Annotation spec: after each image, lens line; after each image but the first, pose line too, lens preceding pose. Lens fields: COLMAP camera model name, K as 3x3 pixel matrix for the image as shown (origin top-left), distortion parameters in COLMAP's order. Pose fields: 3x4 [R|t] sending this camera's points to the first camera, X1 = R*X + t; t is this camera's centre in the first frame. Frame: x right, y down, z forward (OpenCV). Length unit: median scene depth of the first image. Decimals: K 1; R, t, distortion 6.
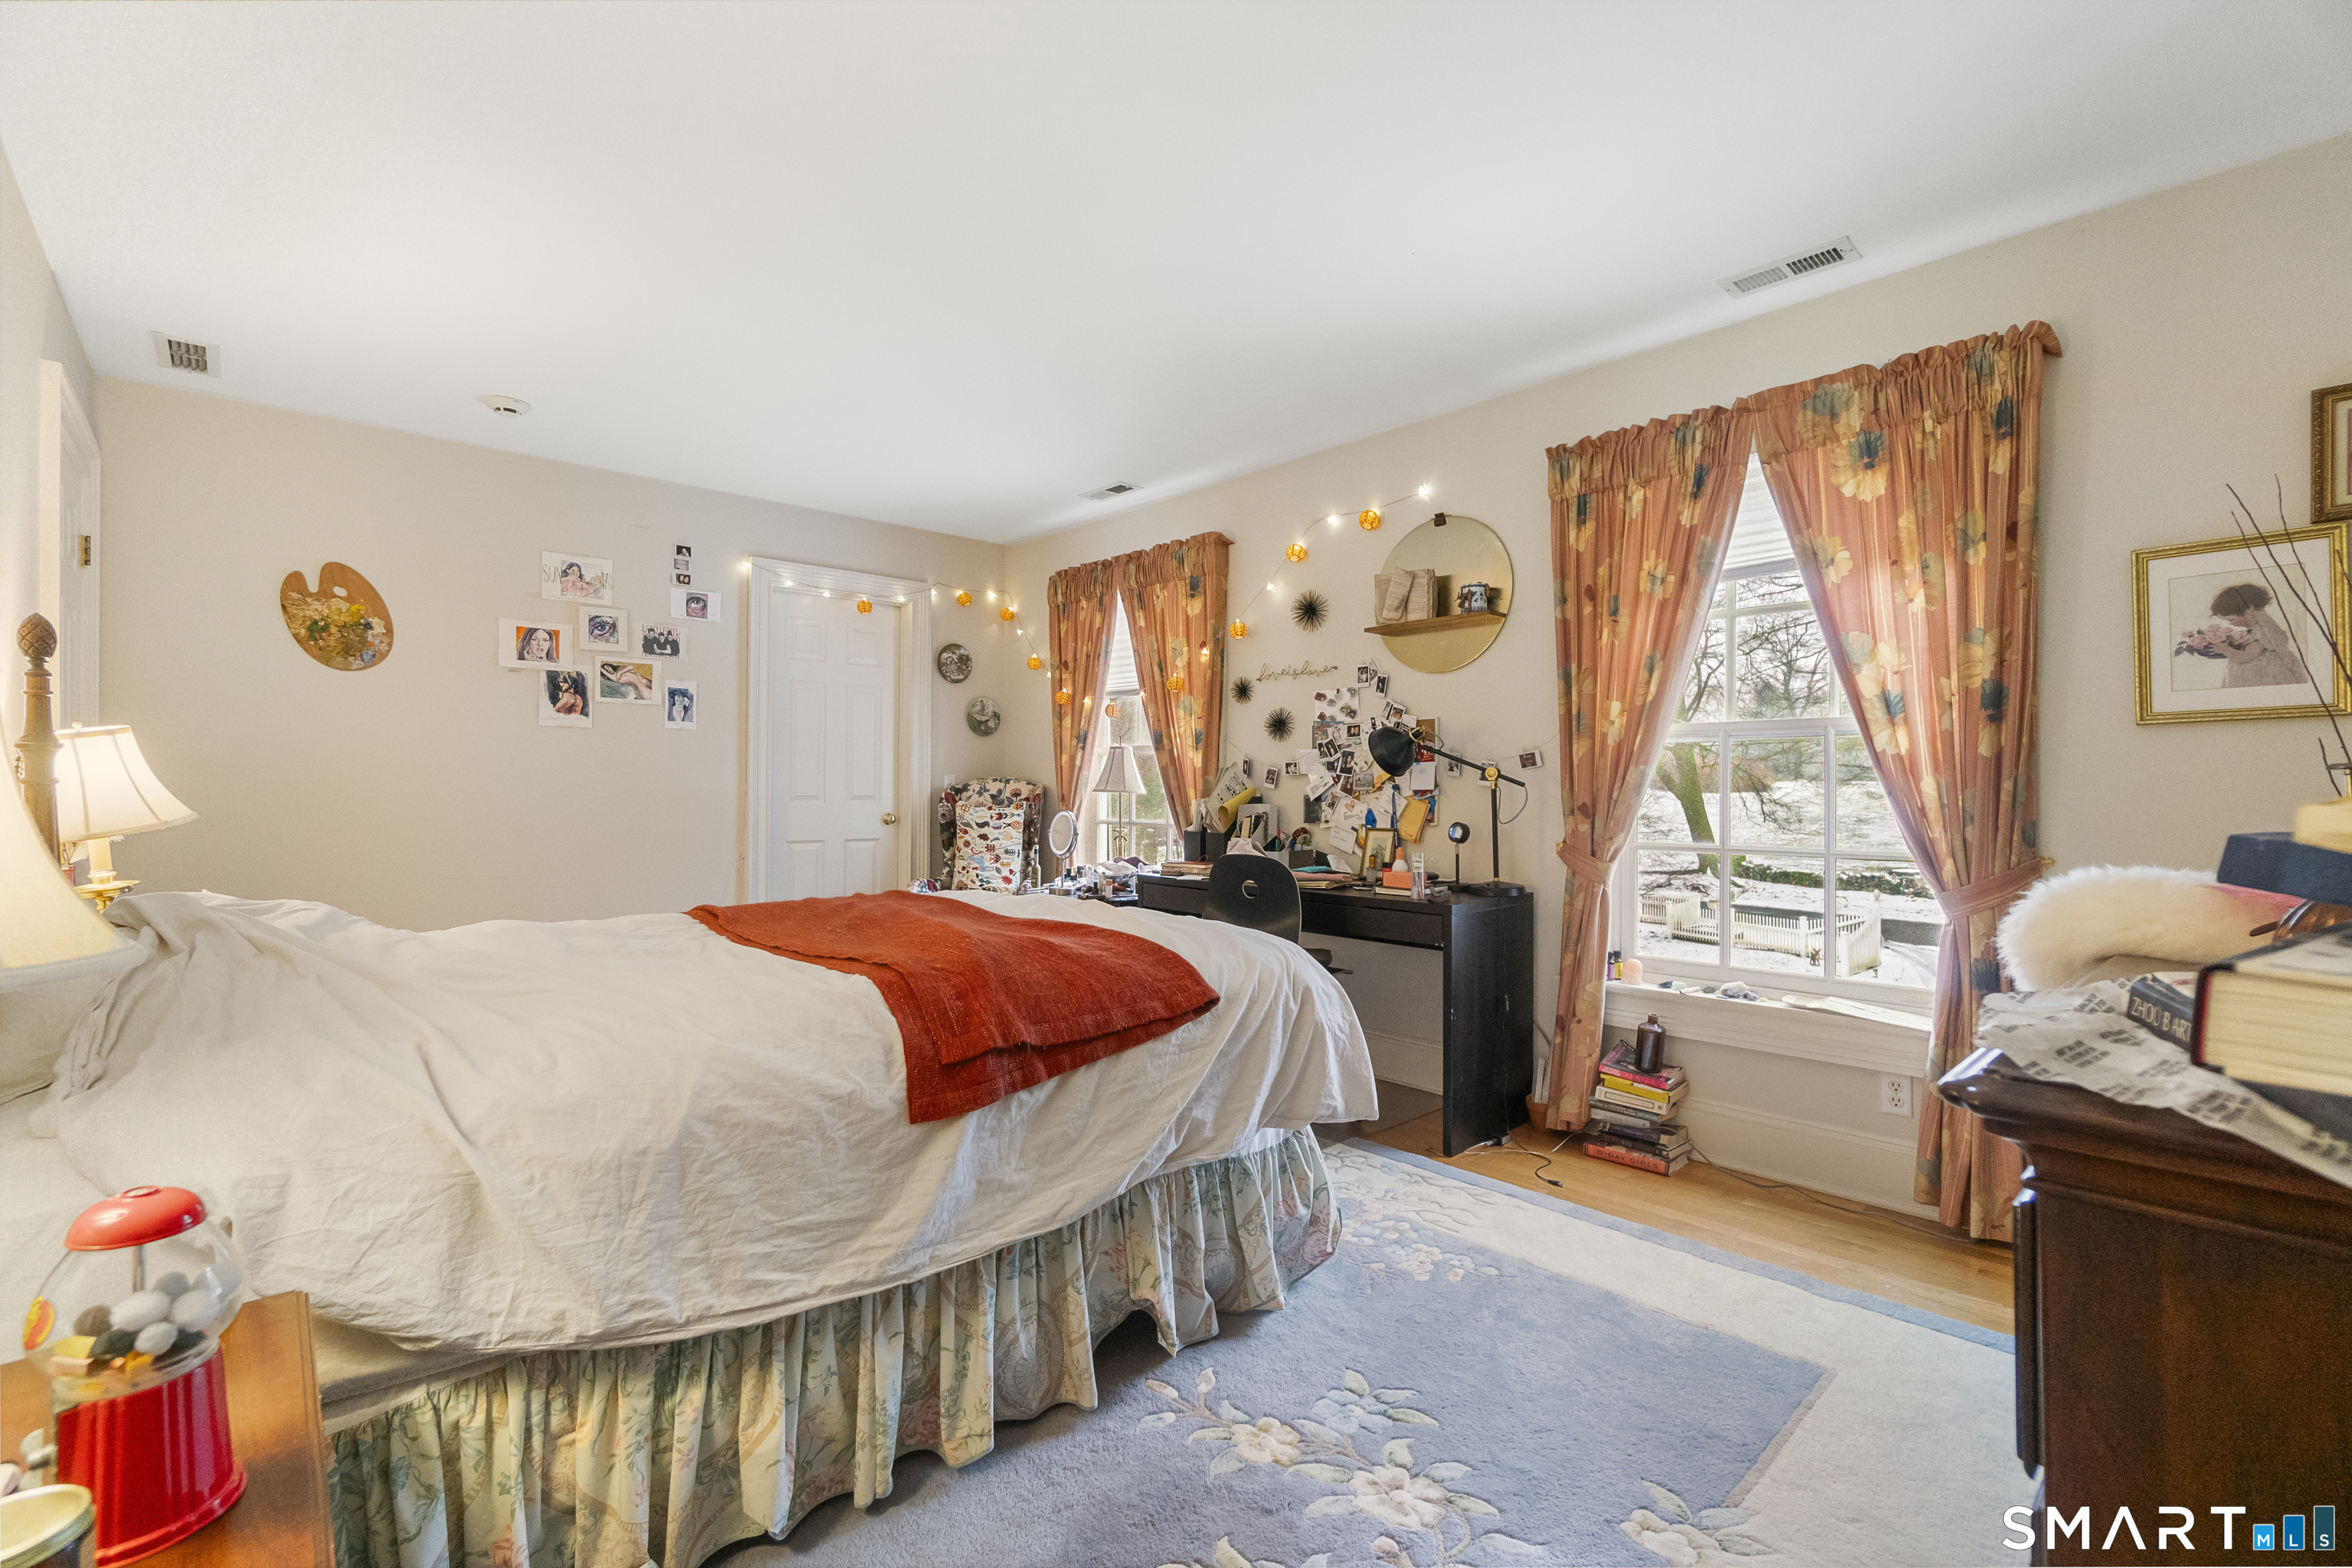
lens RADIAL K [[1016.1, 0, 1161.5], [0, 1016.1, 784.0], [0, 0, 1]] dist [0.000317, -0.000082]
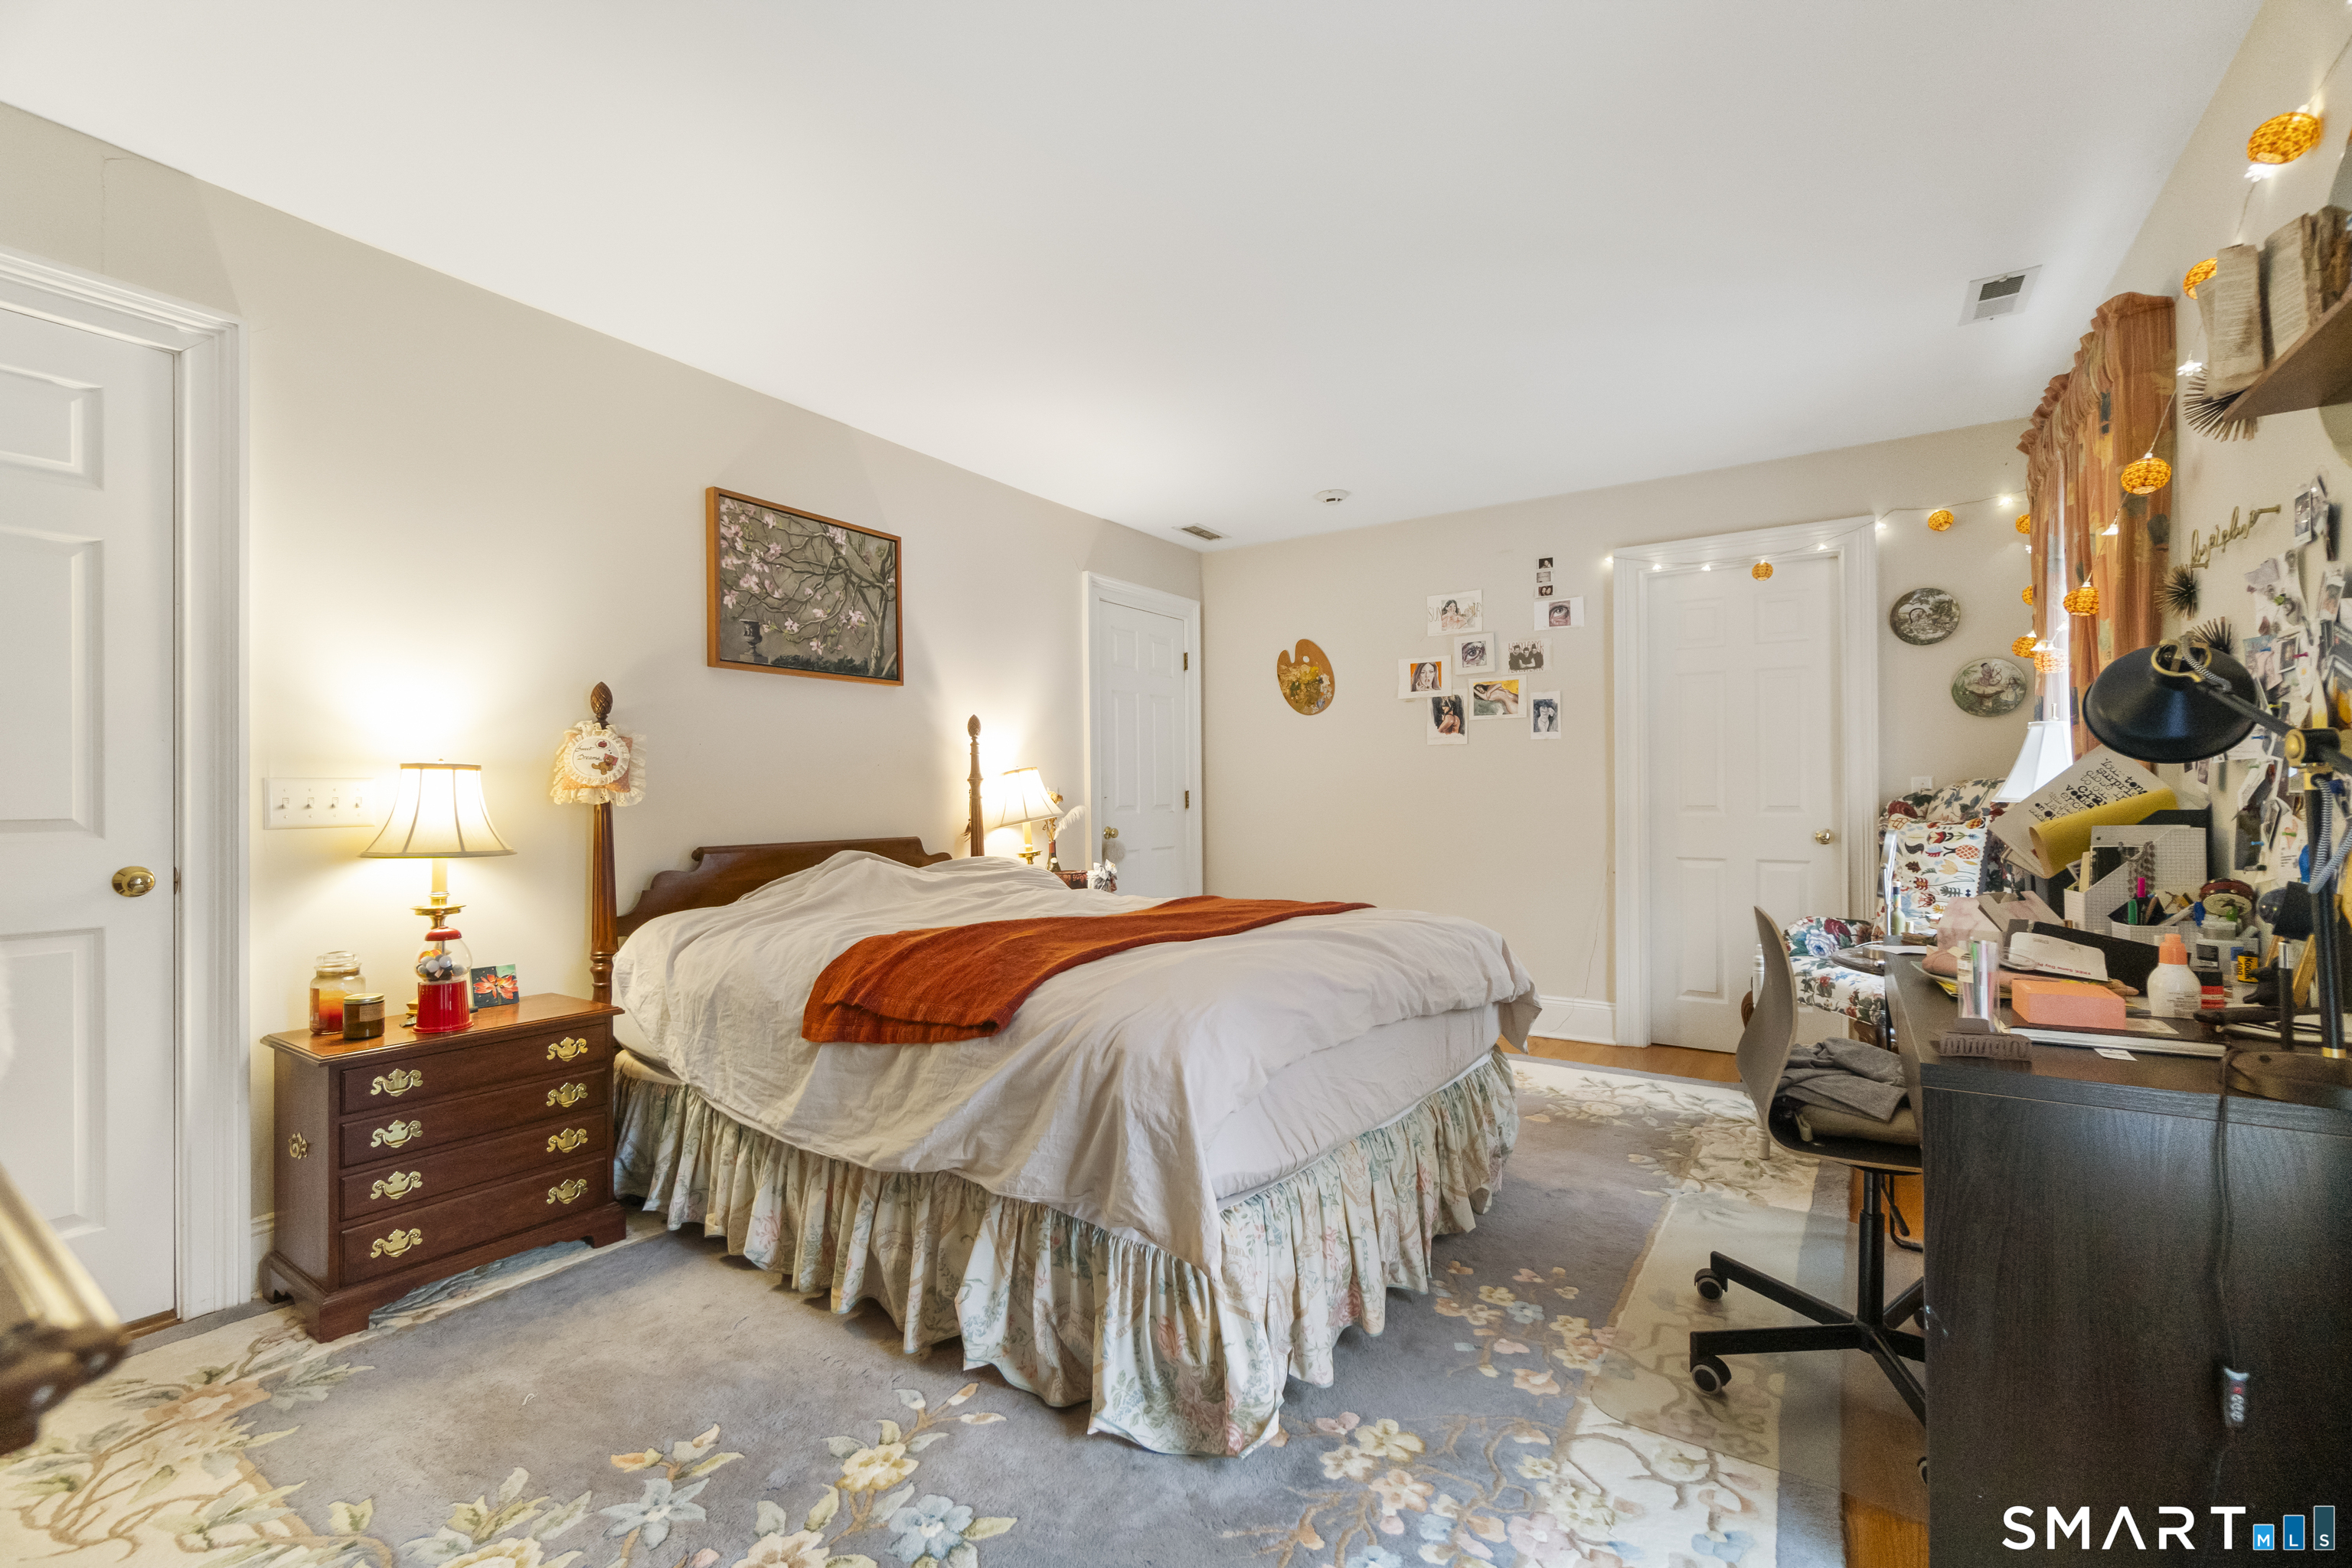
lens RADIAL K [[1016.1, 0, 1162.6], [0, 1016.1, 790.9], [0, 0, 1]] dist [0.000317, -0.000082]
pose [[0.234532, -0.010533, -0.972051, 0.441911], [0.008656, 0.999924, -0.008747, 0.003082], [0.972070, -0.006362, 0.234606, 0.409785]]
